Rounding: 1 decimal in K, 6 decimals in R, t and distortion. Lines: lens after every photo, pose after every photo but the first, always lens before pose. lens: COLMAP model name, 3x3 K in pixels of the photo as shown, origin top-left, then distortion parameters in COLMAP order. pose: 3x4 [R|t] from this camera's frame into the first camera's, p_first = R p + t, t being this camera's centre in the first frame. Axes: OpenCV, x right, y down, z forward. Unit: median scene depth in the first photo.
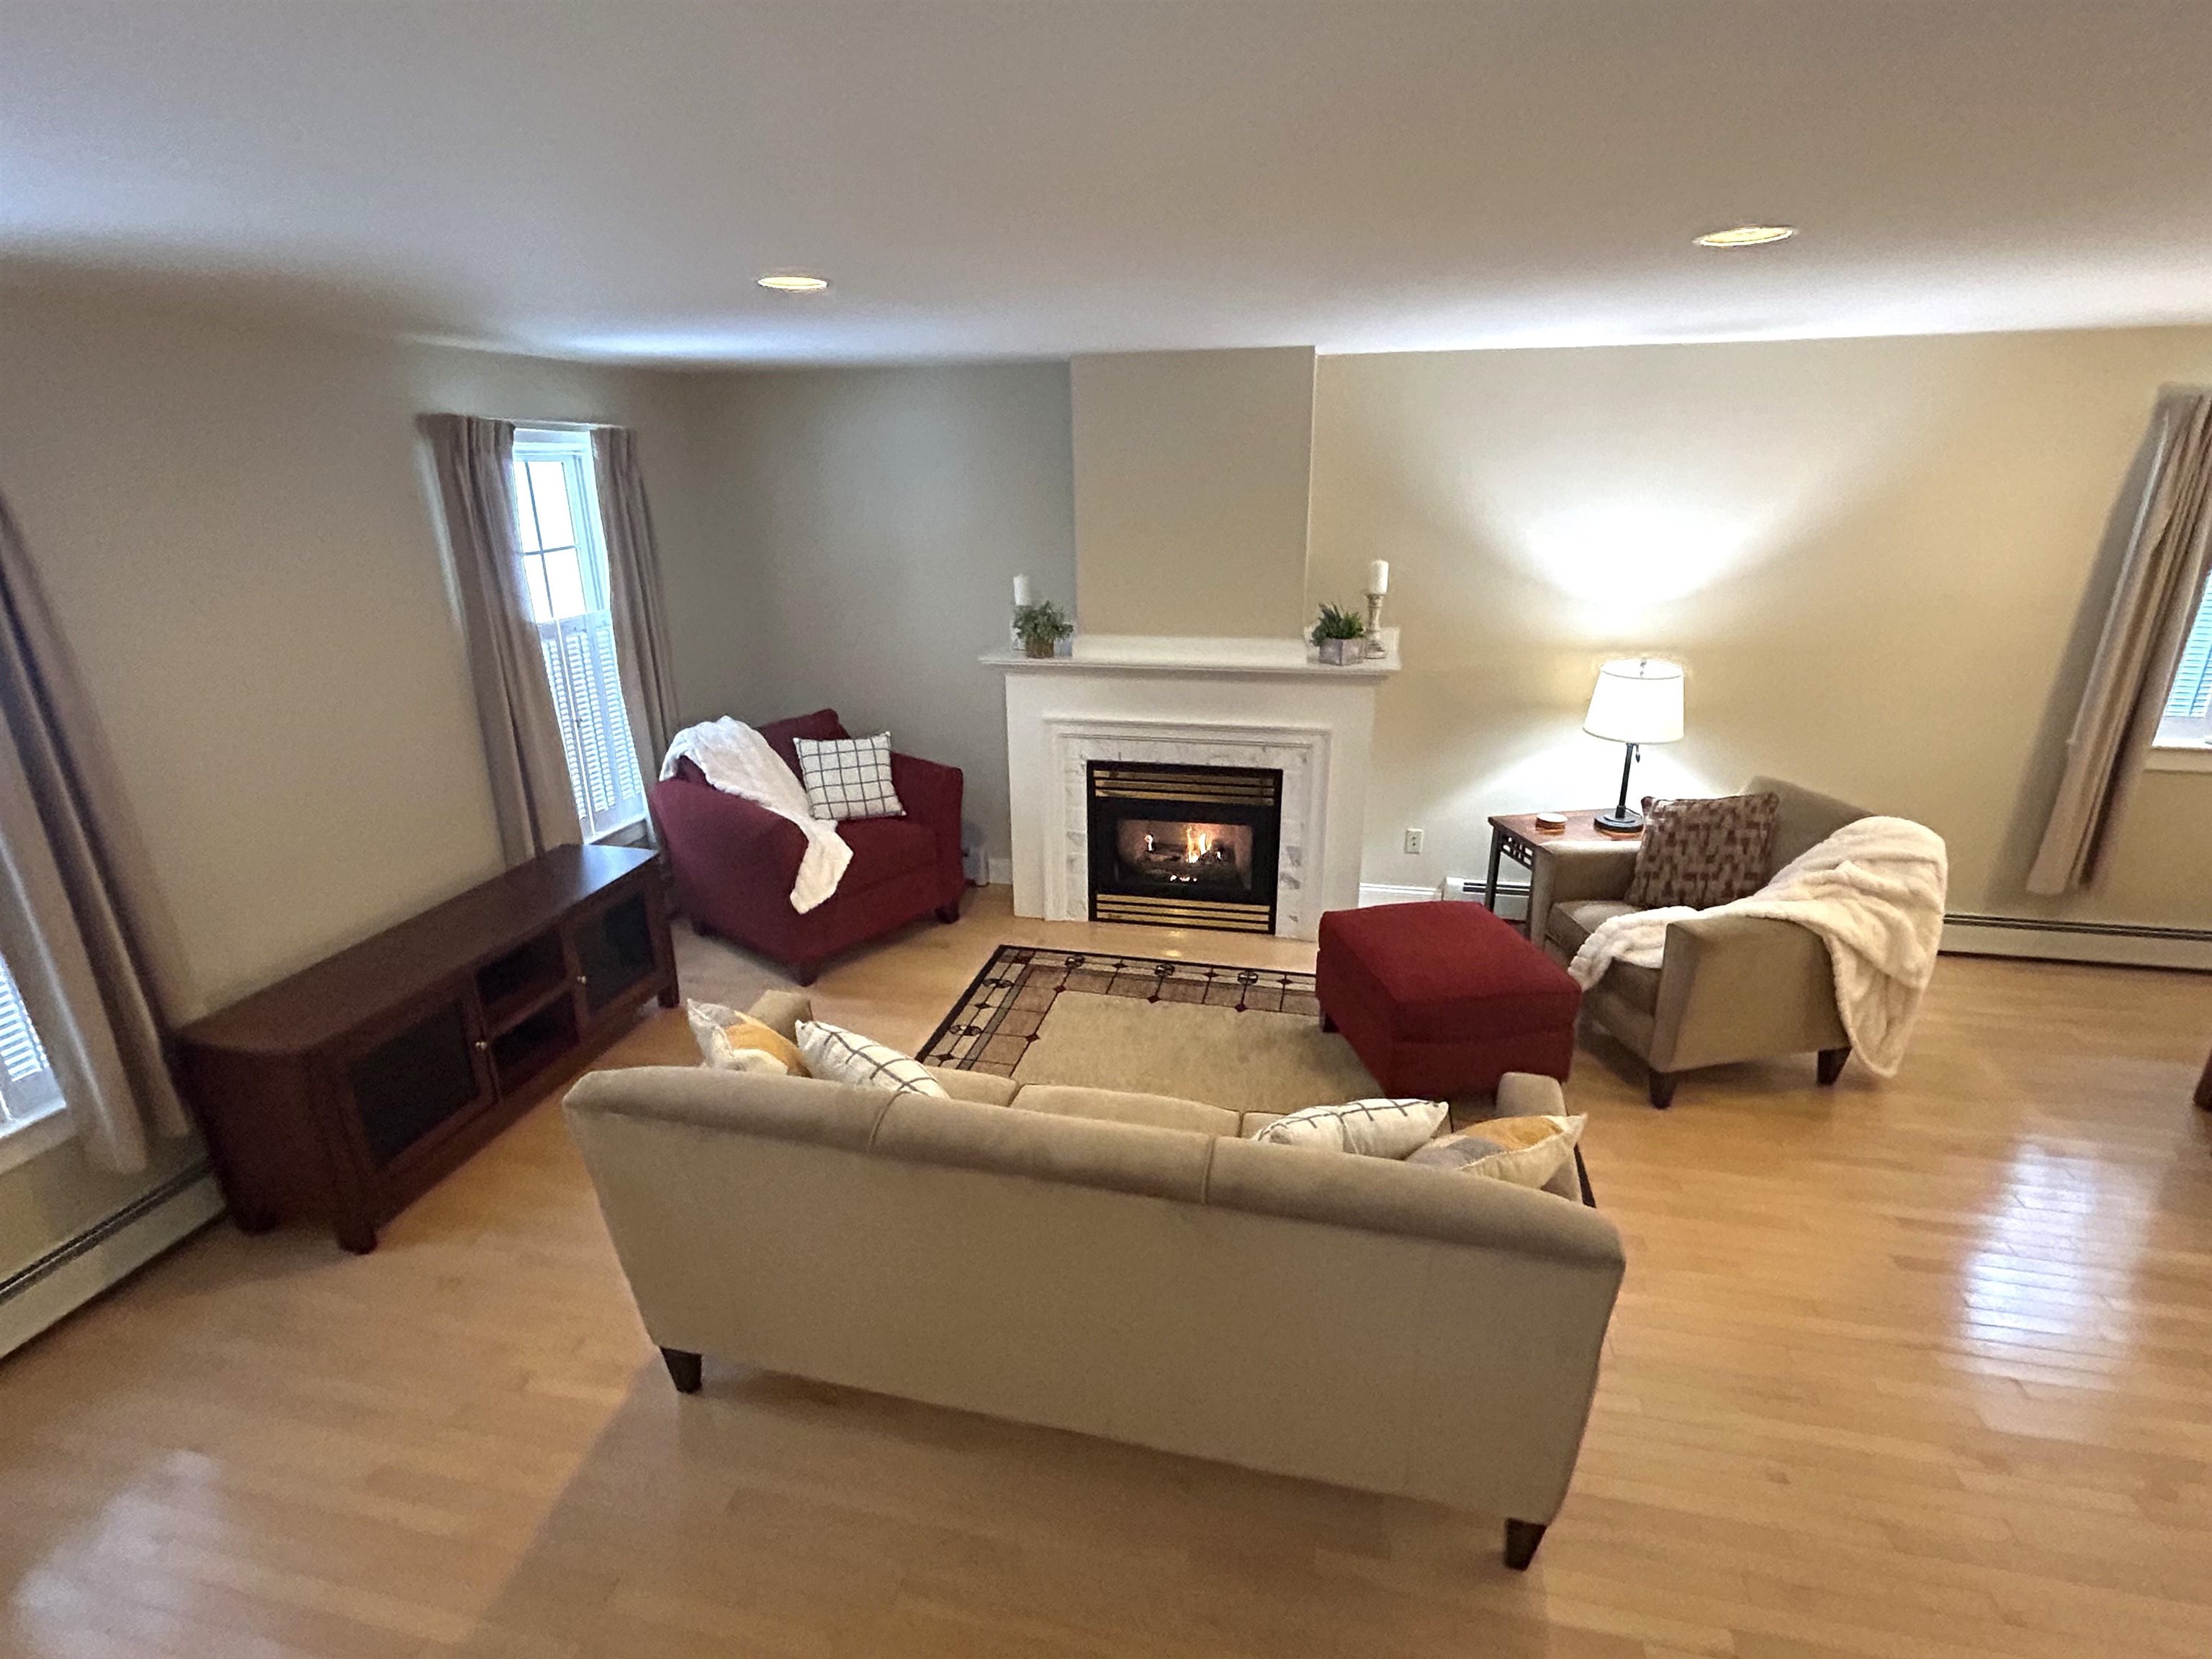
lens RADIAL K [[1063.1, 0, 1101.3], [0, 1063.1, 836.6], [0, 0, 1]] dist [-0.002525, 0.002917]
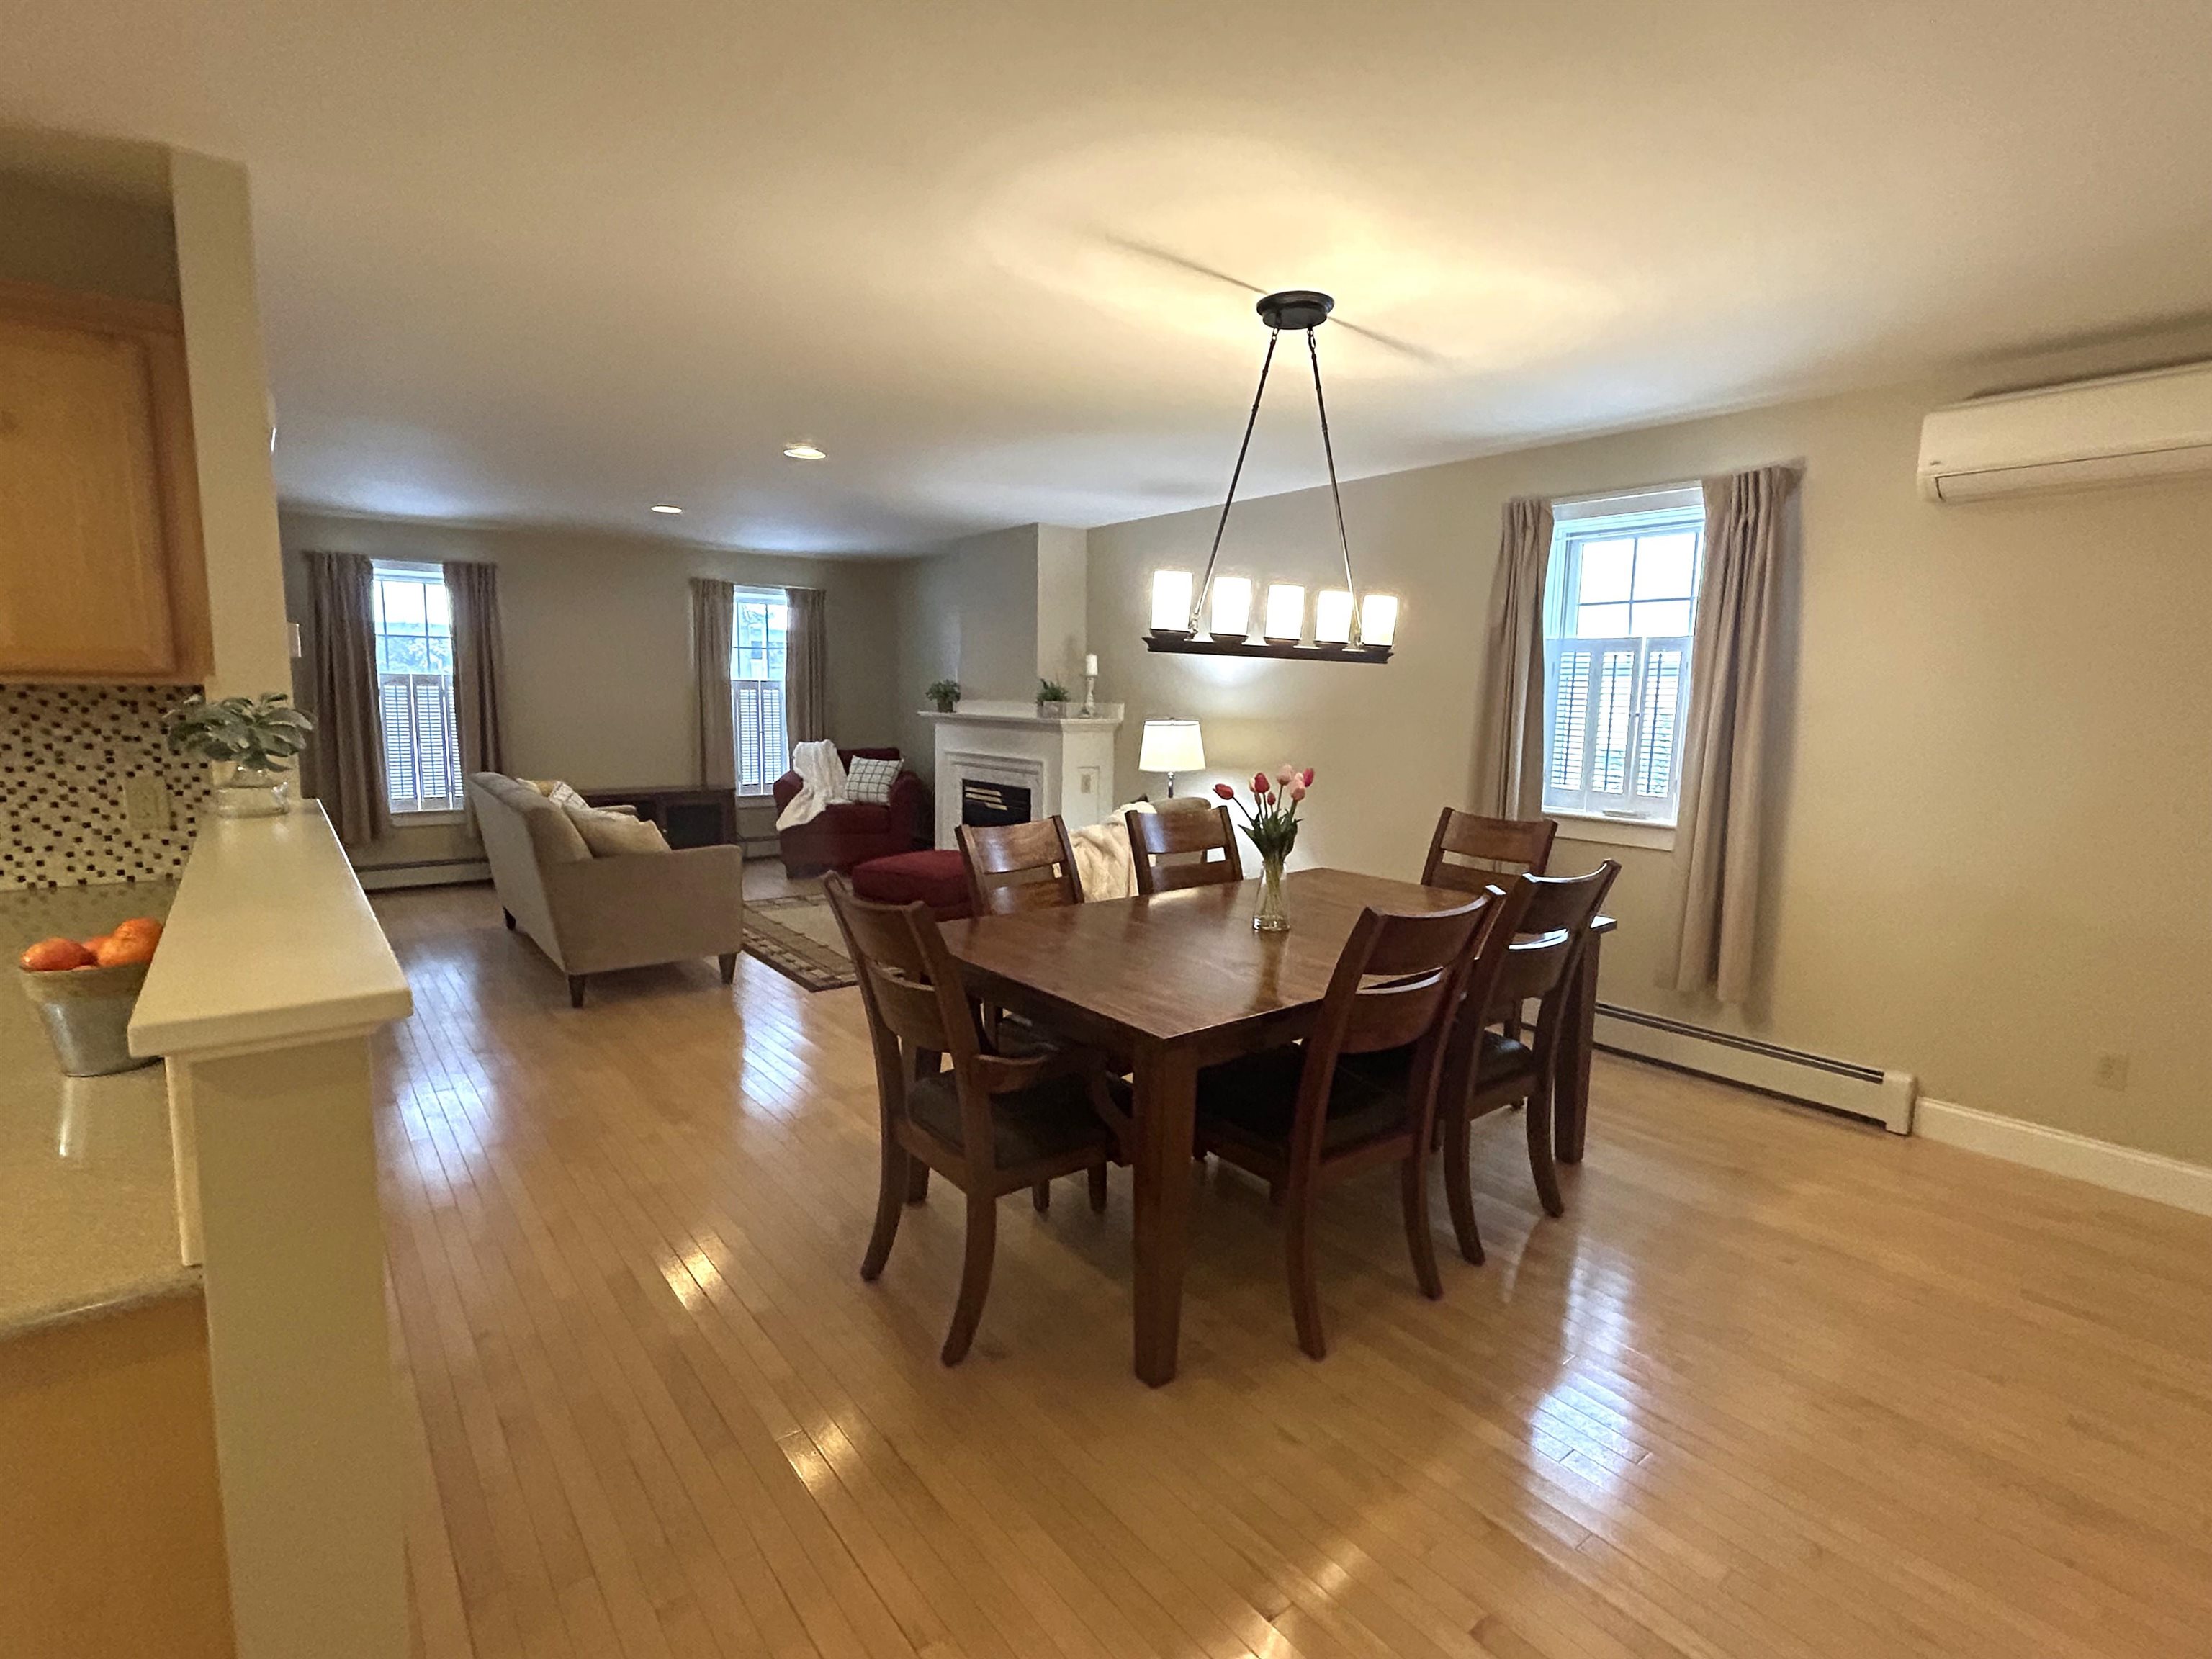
lens RADIAL K [[1063.1, 0, 1100.4], [0, 1063.1, 829.5], [0, 0, 1]] dist [-0.002525, 0.002917]
pose [[0.776054, 0.107107, -0.621505, 1.281002], [-0.233308, 0.964317, -0.125140, 0.169139], [0.585924, 0.242118, 0.773351, -0.091810]]
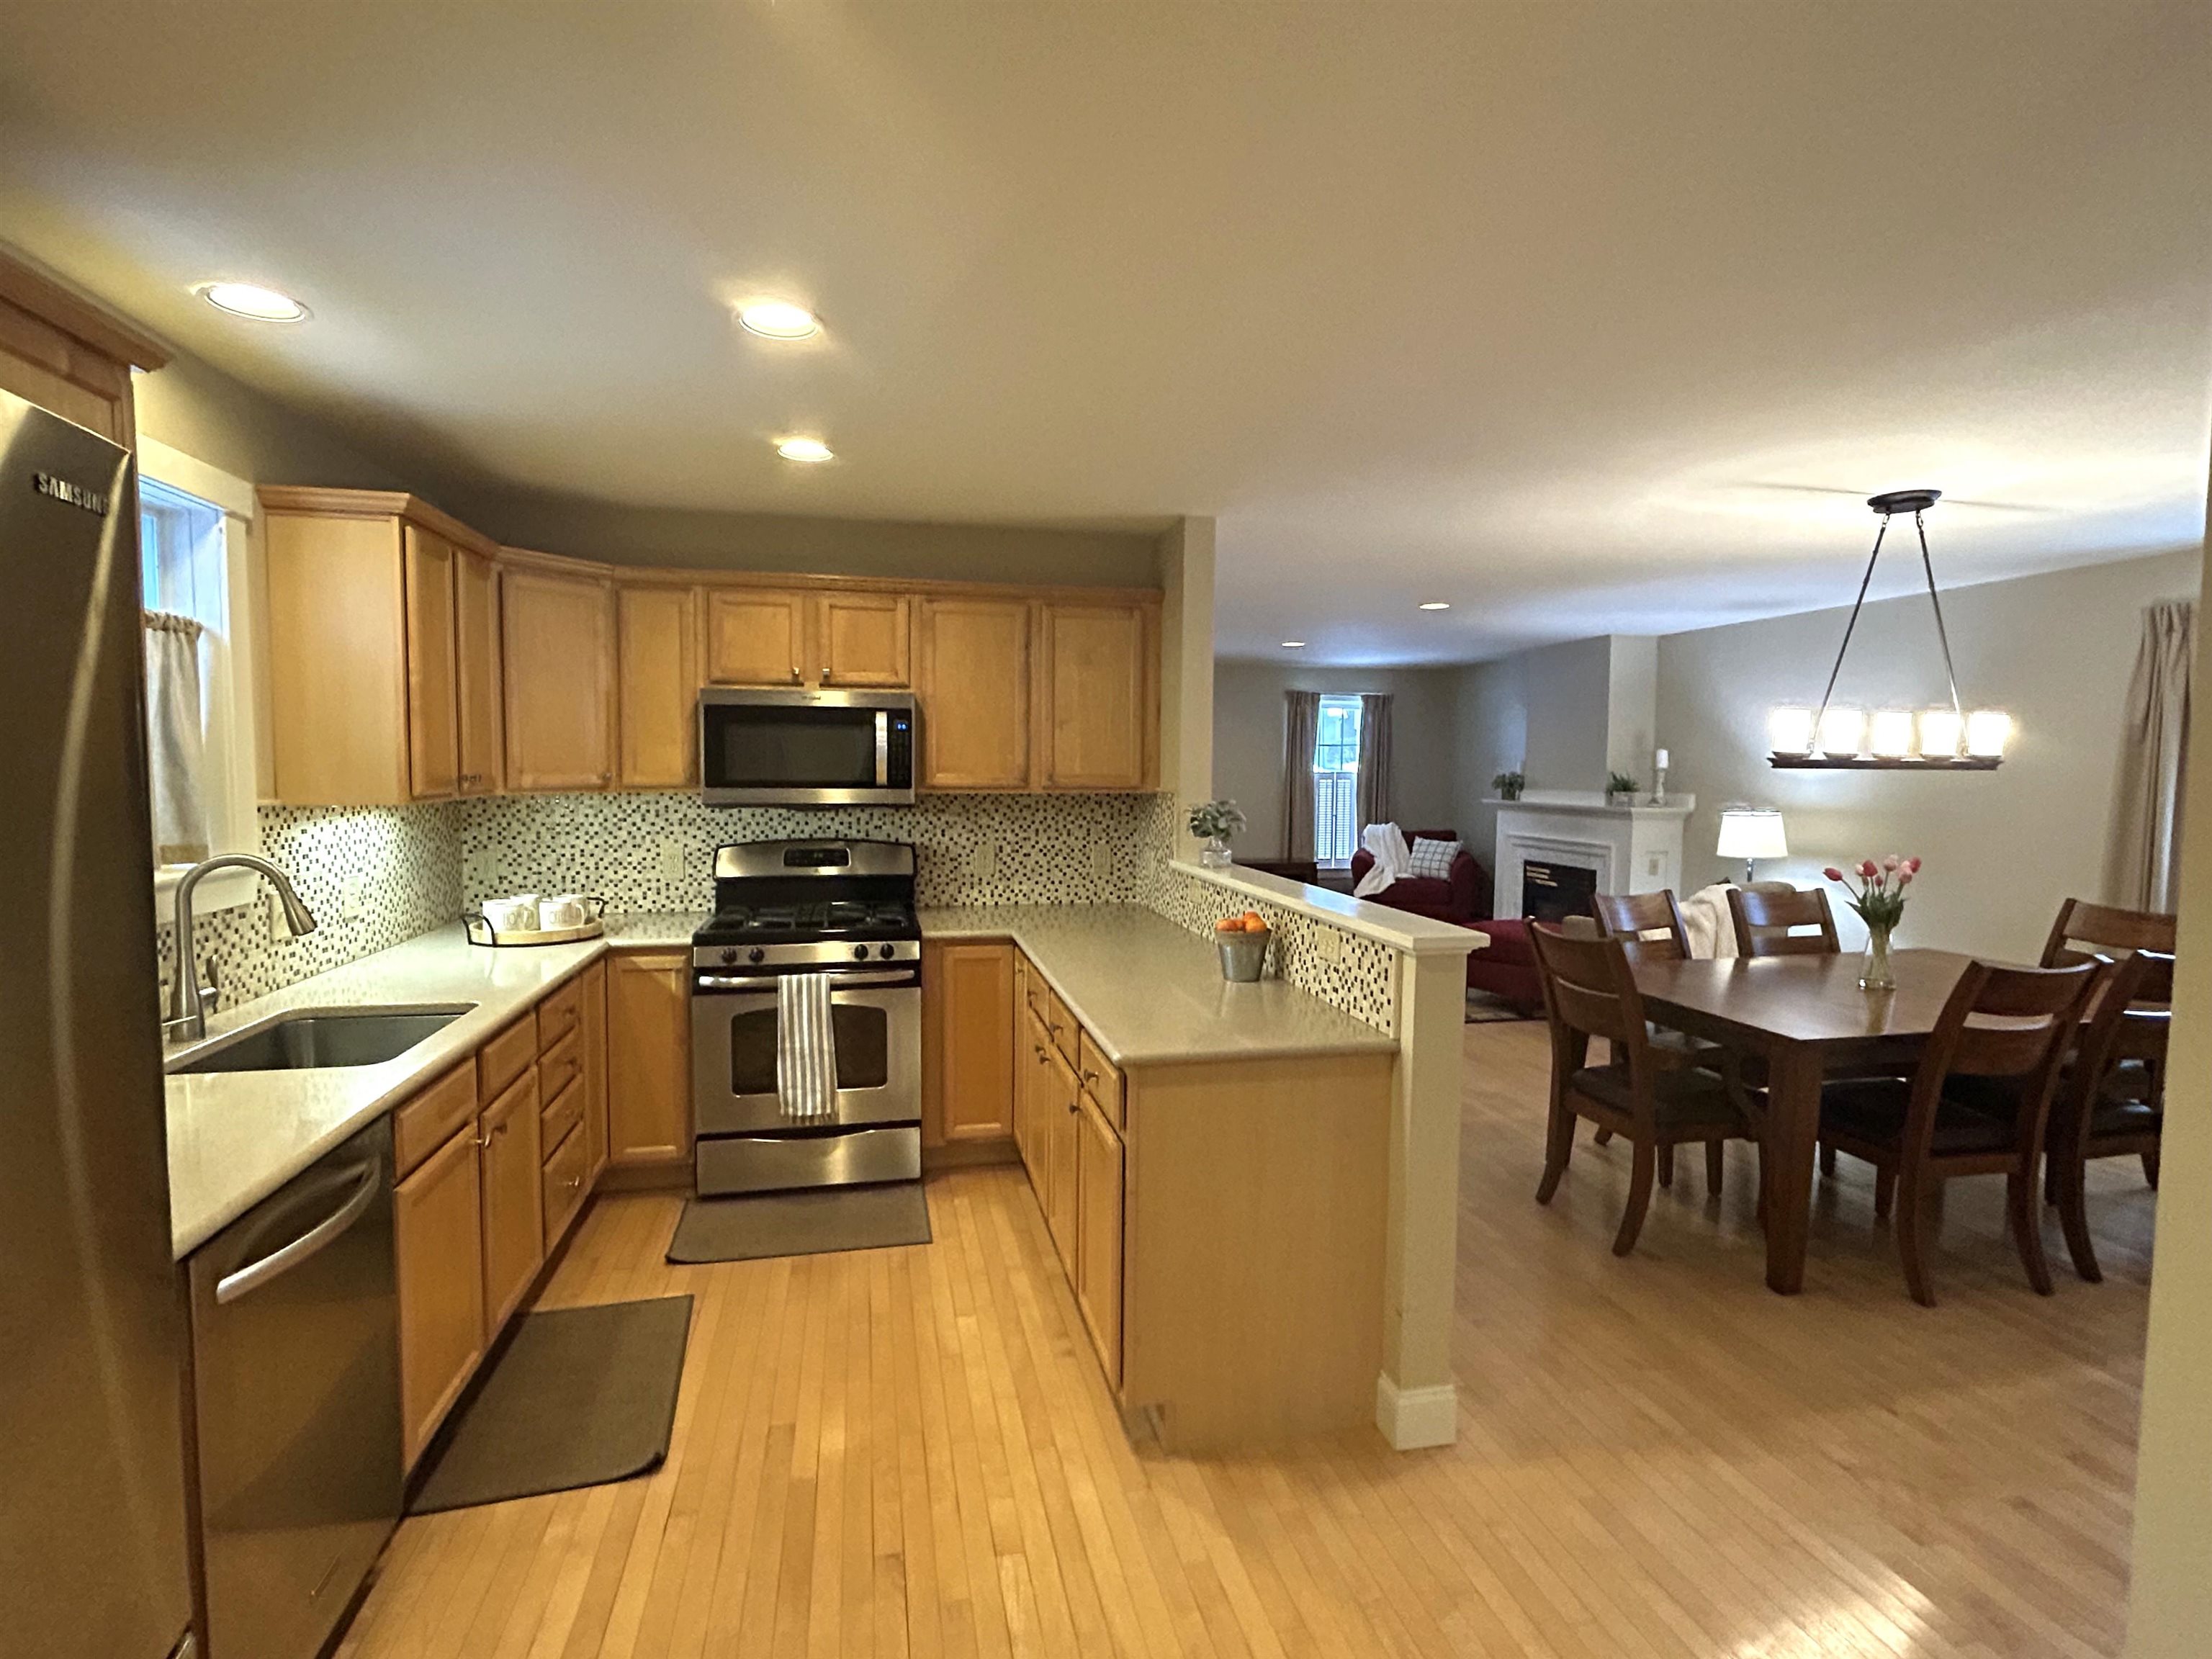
lens RADIAL K [[1063.1, 0, 1102.3], [0, 1063.1, 832.5], [0, 0, 1]] dist [-0.002525, 0.002917]
pose [[0.429255, 0.073872, -0.900157, 1.440100], [-0.310386, 0.948014, -0.070213, 0.256774], [0.848175, 0.309536, 0.429869, -0.417501]]
